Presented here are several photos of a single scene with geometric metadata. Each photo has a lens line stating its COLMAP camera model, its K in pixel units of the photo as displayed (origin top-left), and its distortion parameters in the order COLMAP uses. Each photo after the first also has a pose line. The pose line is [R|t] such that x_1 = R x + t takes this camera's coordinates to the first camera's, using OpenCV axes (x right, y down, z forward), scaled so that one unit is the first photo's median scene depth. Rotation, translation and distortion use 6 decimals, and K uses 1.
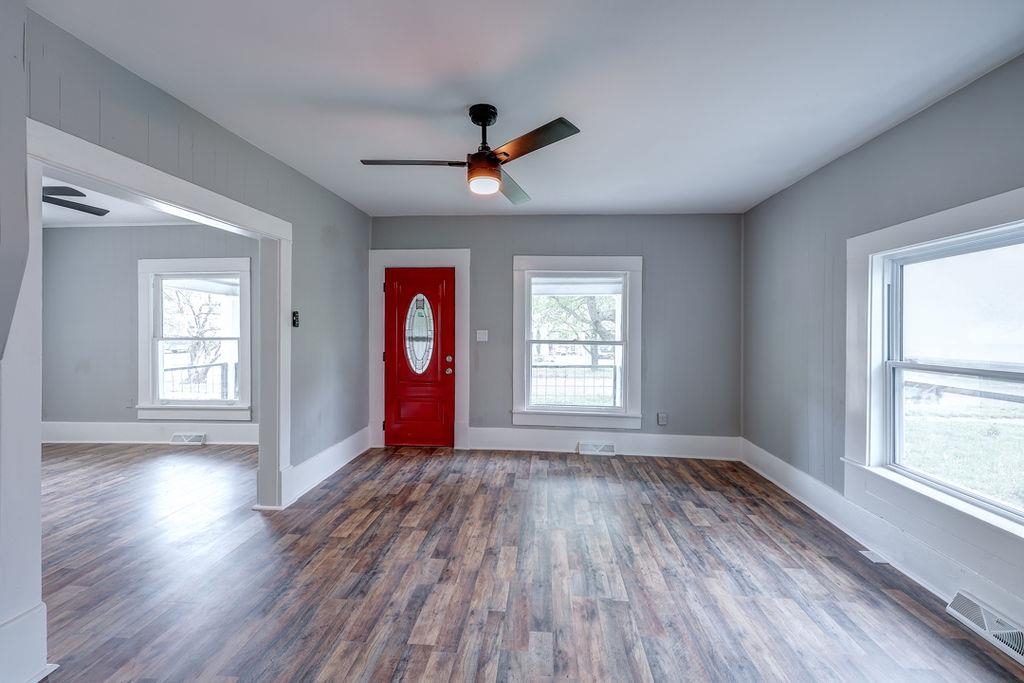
lens RADIAL K [[415.8, 0, 508.5], [0, 415.8, 332.6], [0, 0, 1]] dist [-0.001465, 0.000129]
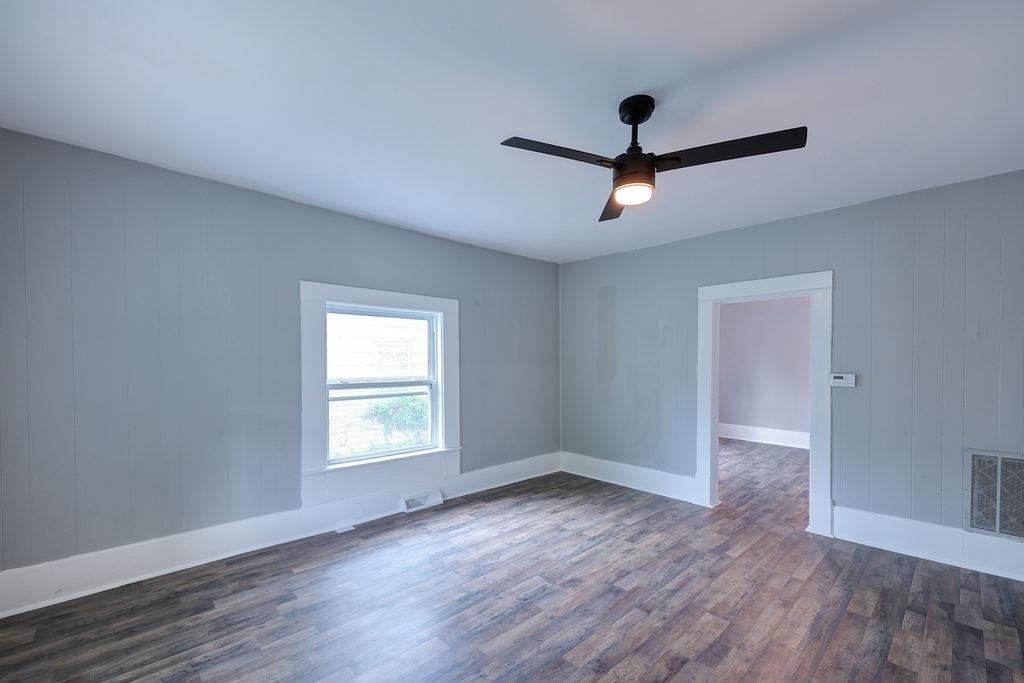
lens RADIAL K [[415.8, 0, 500.7], [0, 415.8, 358.8], [0, 0, 1]] dist [-0.001465, 0.000129]
pose [[-0.722896, -0.007014, 0.690921, -0.391023], [-0.003134, 0.999971, 0.006872, -0.021429], [-0.690950, 0.002802, -0.722897, 1.542638]]
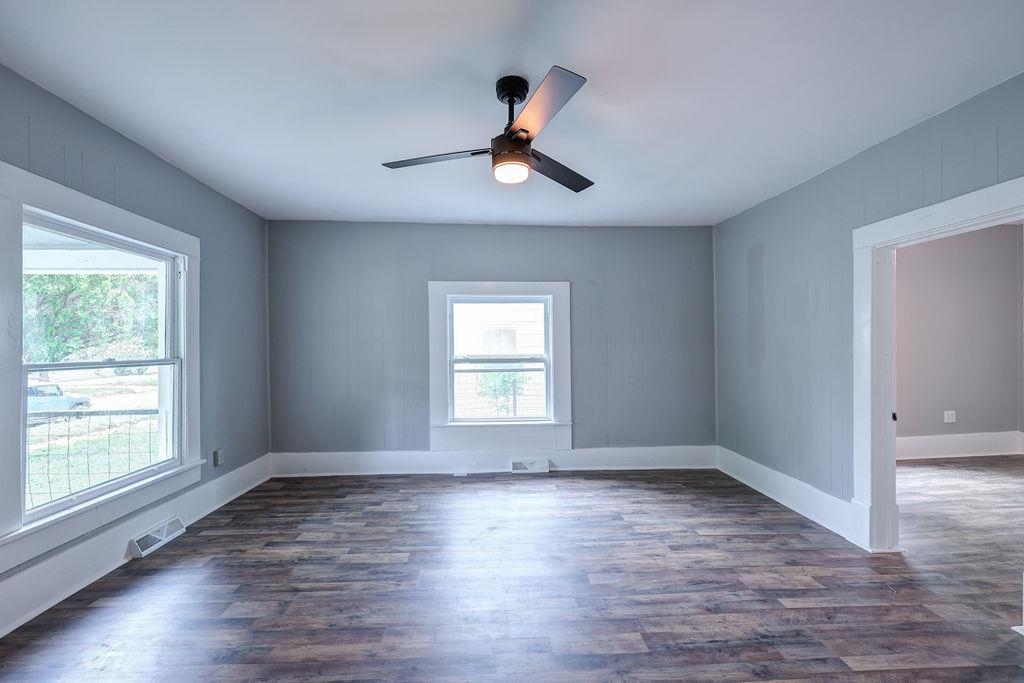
lens RADIAL K [[415.8, 0, 511.7], [0, 415.8, 341.8], [0, 0, 1]] dist [-0.001465, 0.000129]
pose [[-0.127860, -0.003619, 0.991786, -0.785656], [0.011718, 0.999918, 0.005159, -0.006415], [-0.991723, 0.012281, -0.127807, 0.953650]]
